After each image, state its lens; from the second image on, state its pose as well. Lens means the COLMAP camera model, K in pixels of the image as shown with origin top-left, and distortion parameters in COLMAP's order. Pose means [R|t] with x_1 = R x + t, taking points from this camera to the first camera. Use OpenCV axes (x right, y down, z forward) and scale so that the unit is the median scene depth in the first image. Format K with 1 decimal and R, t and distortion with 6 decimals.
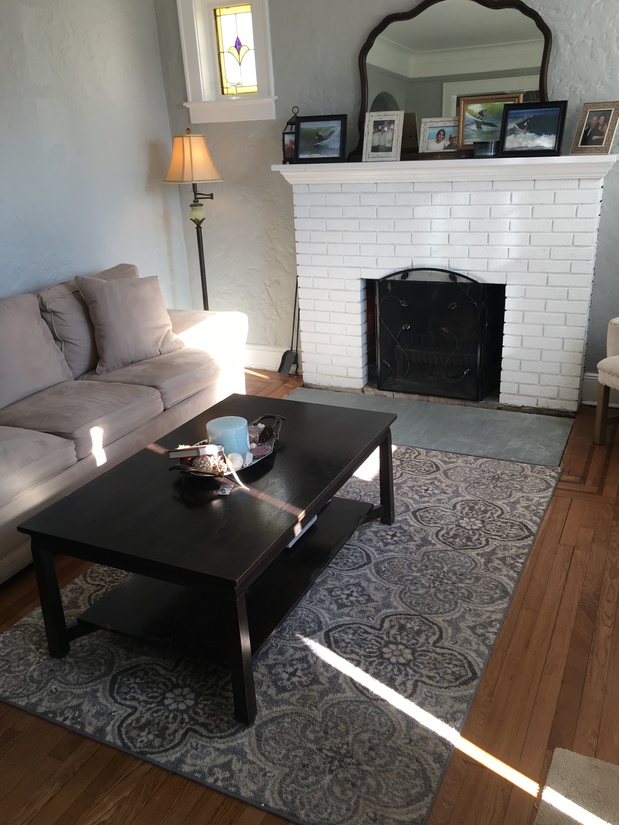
lens RADIAL K [[698.9, 0, 310.9], [0, 698.9, 415.2], [0, 0, 1]] dist [0.053553, -0.076295]
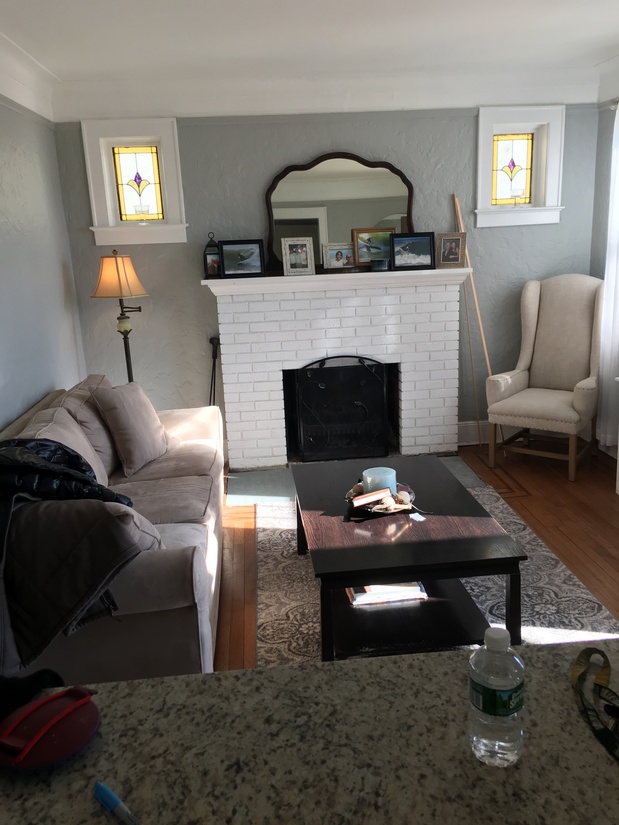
lens RADIAL K [[698.9, 0, 309.1], [0, 698.9, 413.7], [0, 0, 1]] dist [0.053553, -0.076295]
pose [[0.852987, -0.117115, 0.508623, -0.532585], [0.196235, 0.974962, -0.104602, 0.010000], [-0.483638, 0.189034, 0.854611, -0.019398]]
